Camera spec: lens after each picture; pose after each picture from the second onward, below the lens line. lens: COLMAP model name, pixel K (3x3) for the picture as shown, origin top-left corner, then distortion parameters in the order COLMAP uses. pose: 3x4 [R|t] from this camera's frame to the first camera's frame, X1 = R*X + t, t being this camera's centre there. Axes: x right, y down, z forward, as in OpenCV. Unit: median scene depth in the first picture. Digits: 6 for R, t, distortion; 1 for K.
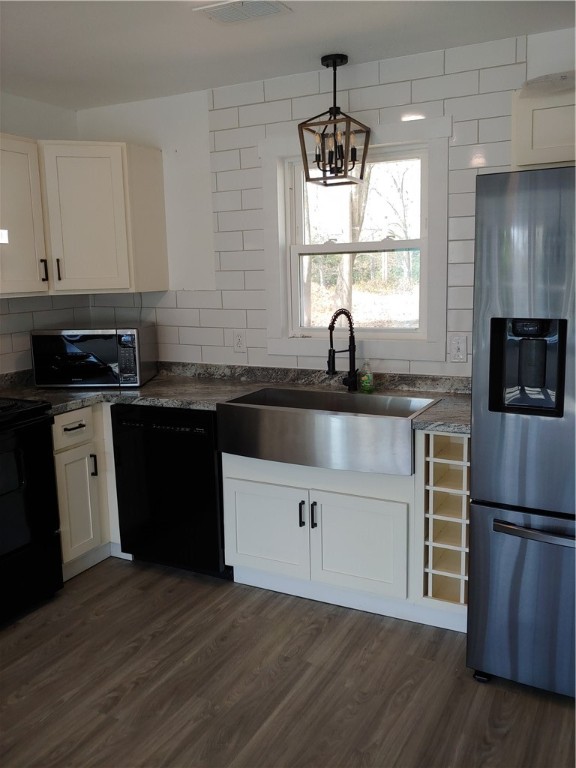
lens RADIAL K [[676.0, 0, 287.2], [0, 676.0, 379.7], [0, 0, 1]] dist [0.029856, -0.060073]
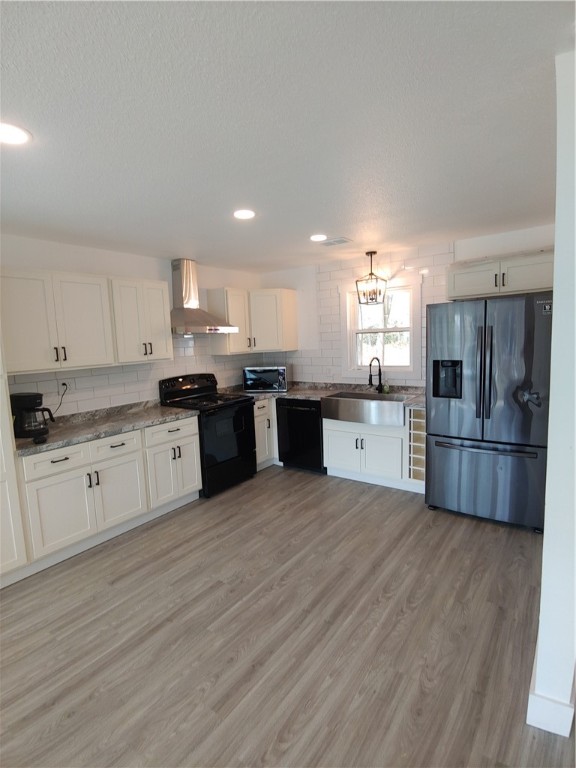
lens RADIAL K [[384.3, 0, 288.2], [0, 384.3, 391.0], [0, 0, 1]] dist [-0.004733, -0.003137]
pose [[0.987360, 0.003931, -0.158448, -0.003512], [-0.006984, 0.999800, -0.018716, 0.038413], [0.158343, 0.019586, 0.987190, -0.349723]]
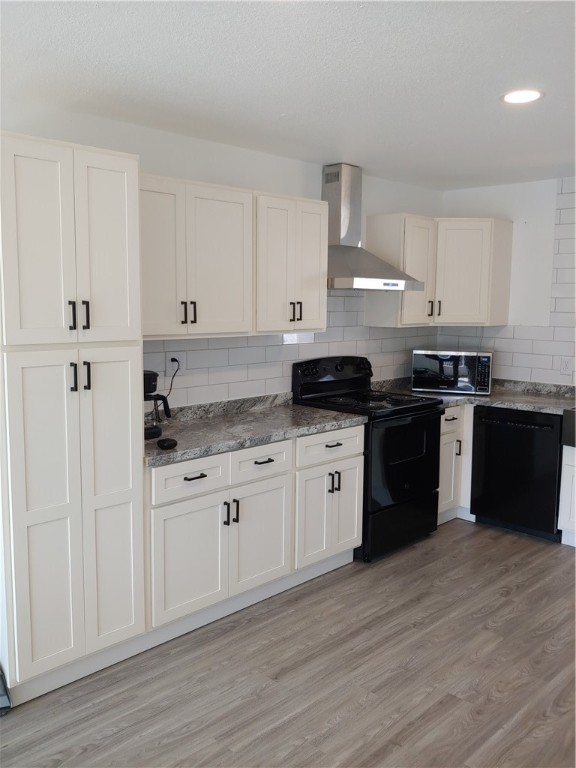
lens RADIAL K [[676.0, 0, 290.4], [0, 676.0, 390.4], [0, 0, 1]] dist [0.029856, -0.060073]
pose [[0.956928, 0.065307, -0.282883, -0.245011], [-0.074166, 0.997031, -0.020709, 0.066644], [0.280691, 0.040798, 0.958931, -0.477727]]
